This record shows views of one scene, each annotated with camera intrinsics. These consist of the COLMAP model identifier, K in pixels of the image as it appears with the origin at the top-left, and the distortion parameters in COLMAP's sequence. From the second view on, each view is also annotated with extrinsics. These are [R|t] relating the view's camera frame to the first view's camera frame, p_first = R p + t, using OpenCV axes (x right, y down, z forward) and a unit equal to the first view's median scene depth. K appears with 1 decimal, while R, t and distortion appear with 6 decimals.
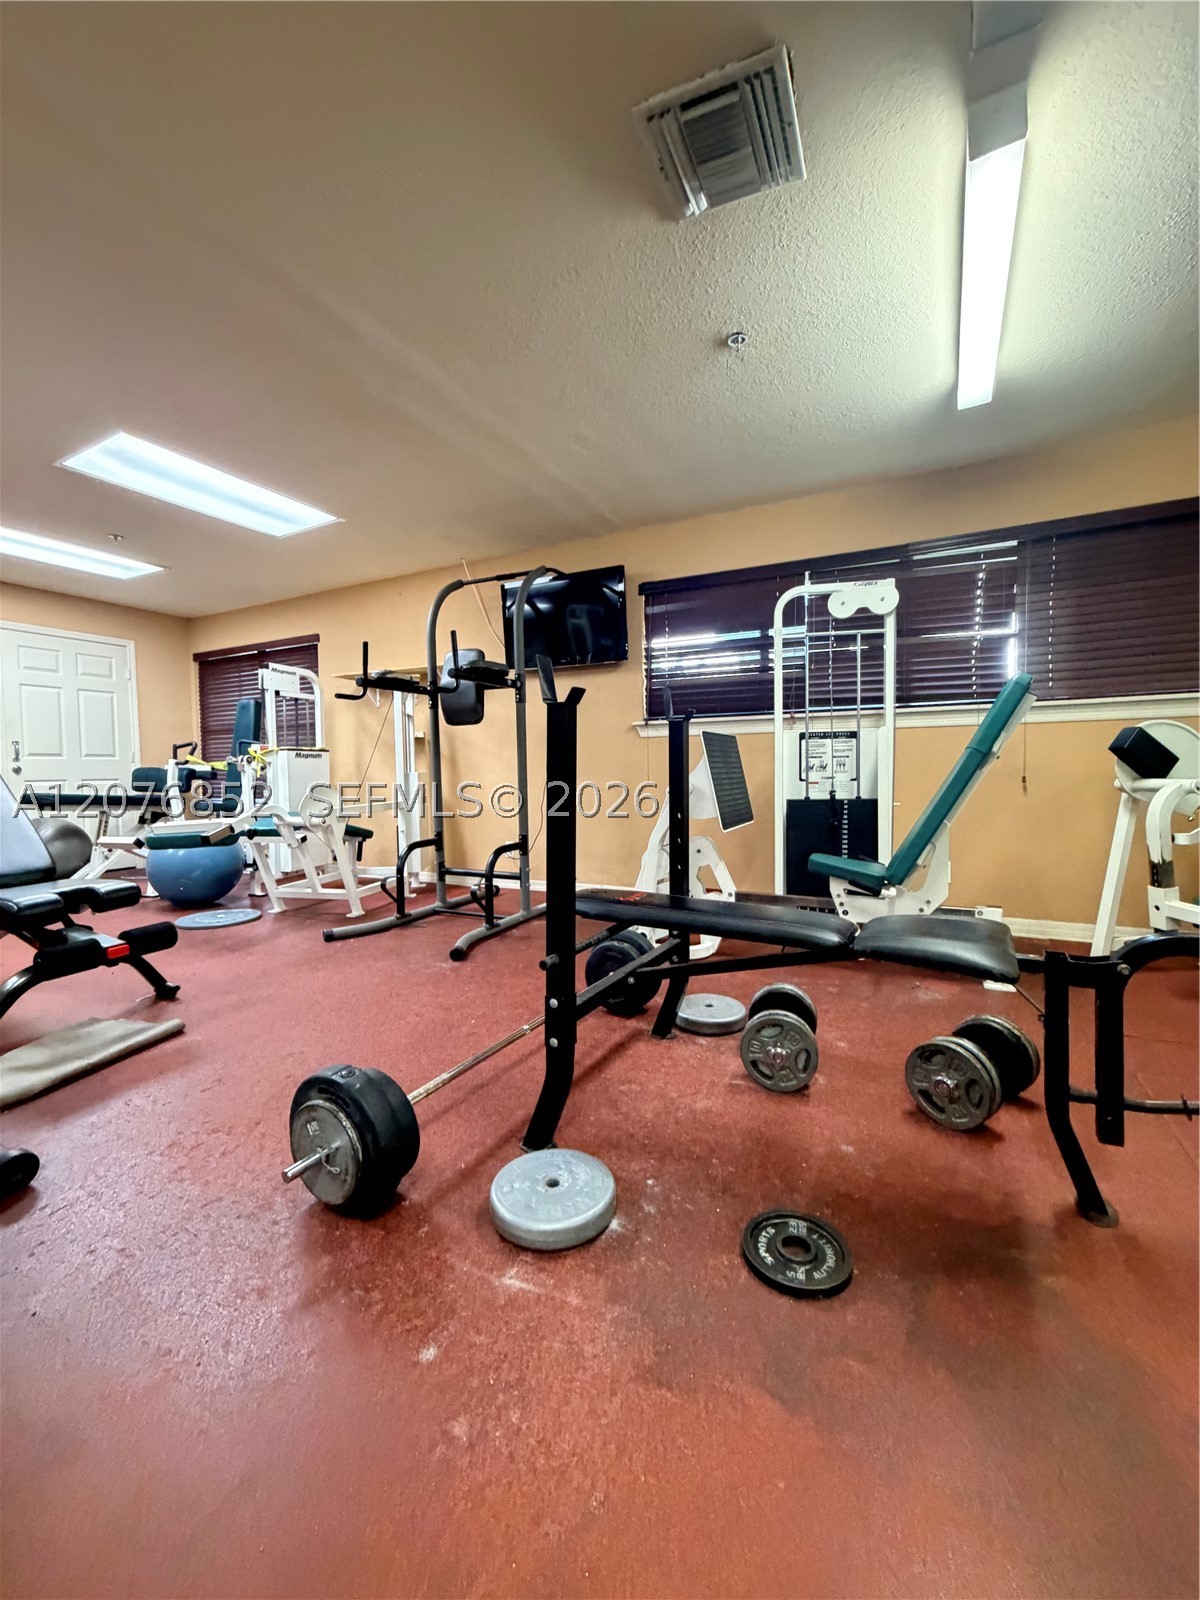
lens RADIAL K [[640.0, 0, 598.5], [0, 640.0, 796.7], [0, 0, 1]] dist [-0.000662, 0.000336]
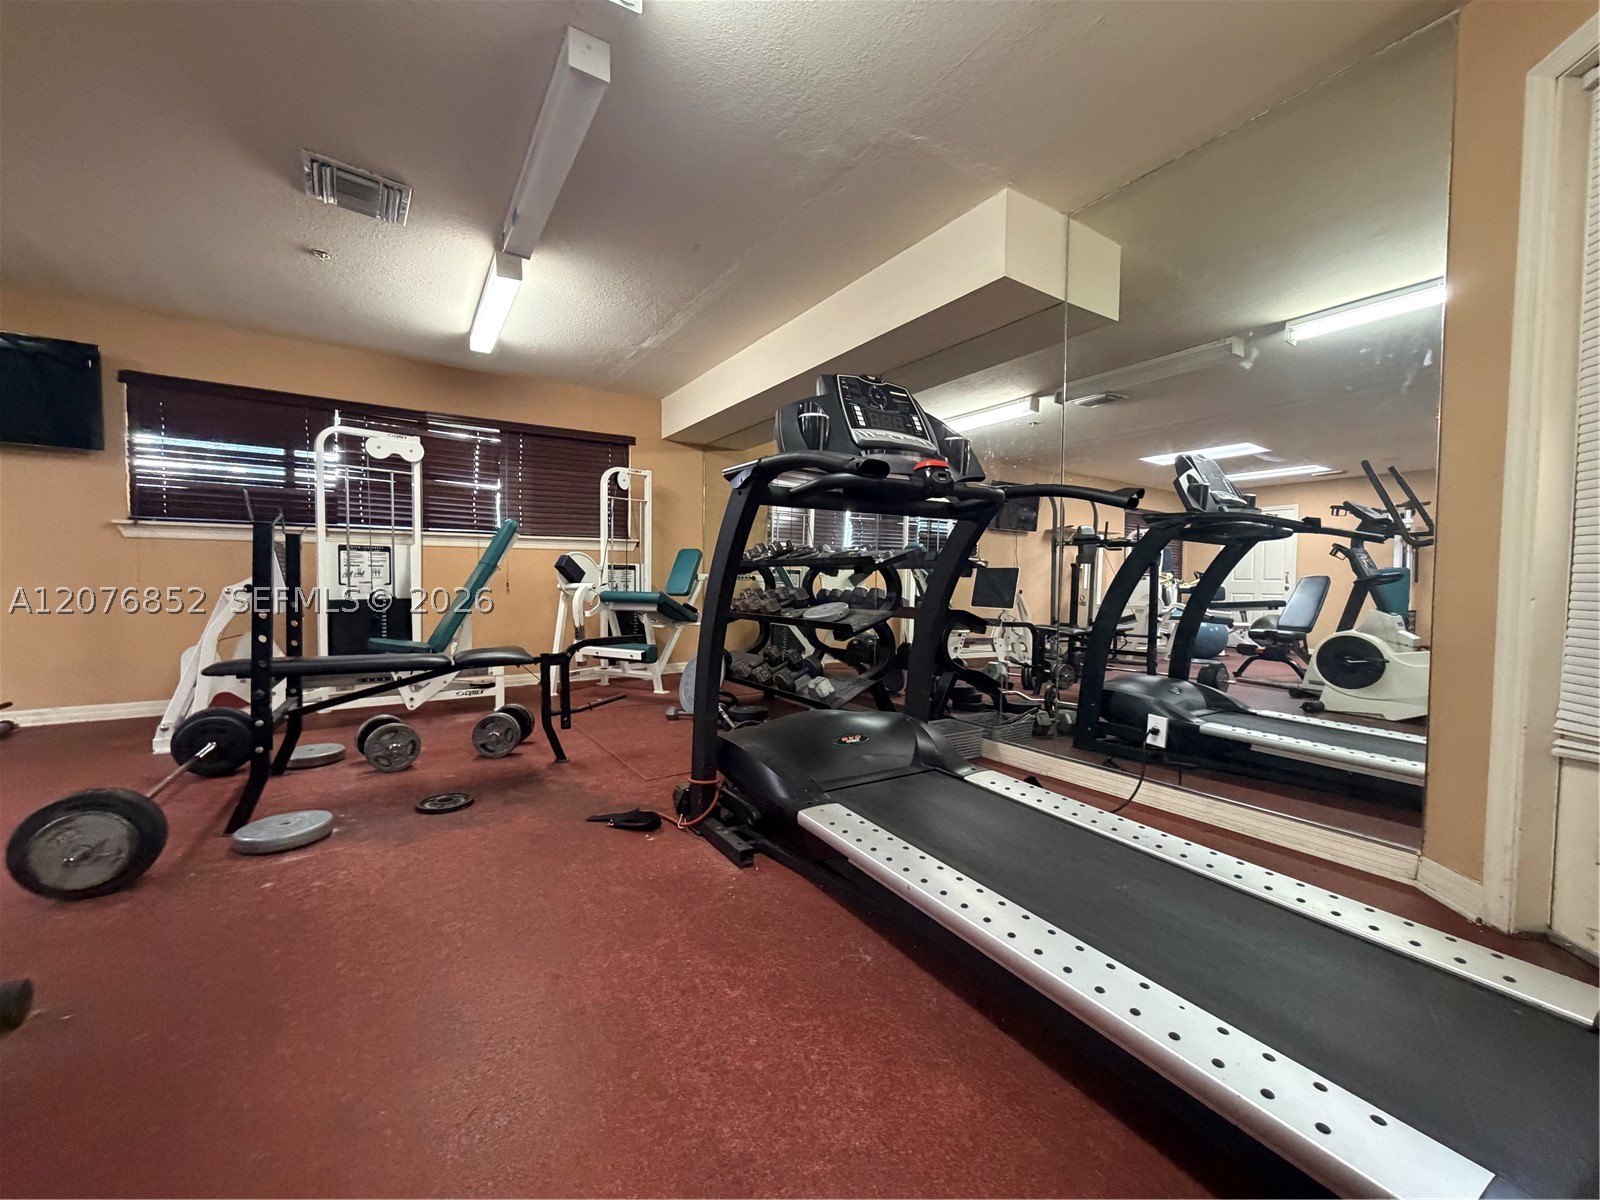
lens RADIAL K [[640.0, 0, 803.5], [0, 640.0, 599.1], [0, 0, 1]] dist [-0.000662, 0.000336]
pose [[0.486929, -0.010385, 0.873380, -0.347911], [0.027151, 0.999626, -0.003251, 0.033563], [-0.873019, 0.025296, 0.487029, -0.389204]]
